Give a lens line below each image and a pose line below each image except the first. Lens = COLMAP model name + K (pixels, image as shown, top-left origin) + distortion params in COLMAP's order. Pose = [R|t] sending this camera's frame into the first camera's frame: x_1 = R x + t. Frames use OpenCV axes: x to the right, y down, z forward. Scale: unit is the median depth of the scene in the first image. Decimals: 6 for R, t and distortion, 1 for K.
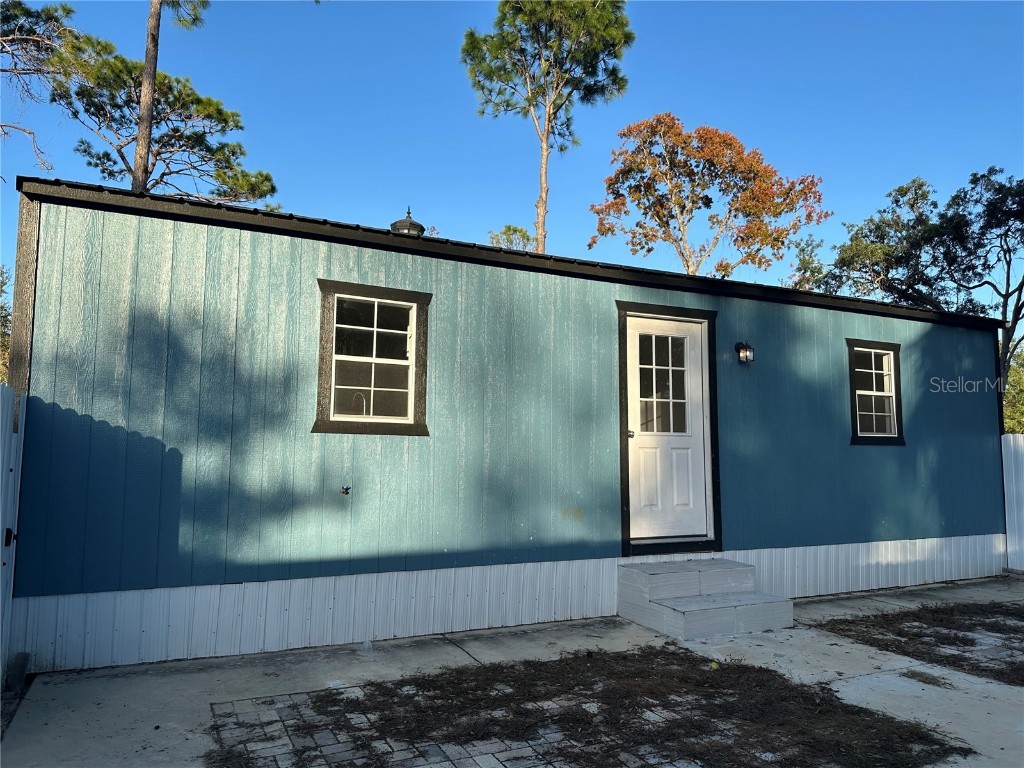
lens RADIAL K [[699.2, 0, 512.0], [0, 699.2, 384.0], [0, 0, 1]] dist [-0.001747, -0.004831]
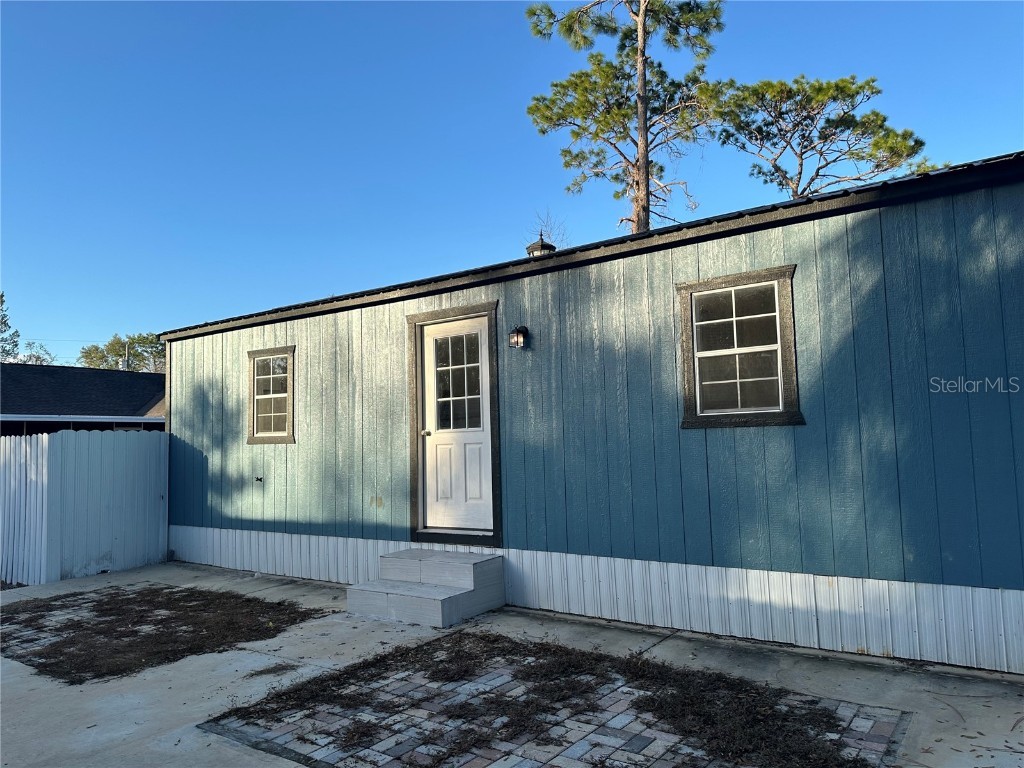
lens RADIAL K [[715.9, 0, 554.7], [0, 715.9, 382.8], [0, 0, 1]] dist [0.033498, -0.039484]
pose [[0.508606, -0.093746, -0.855881, 1.239953], [0.119235, 0.992146, -0.037817, 0.059497], [0.852704, -0.082817, 0.515789, 0.585811]]
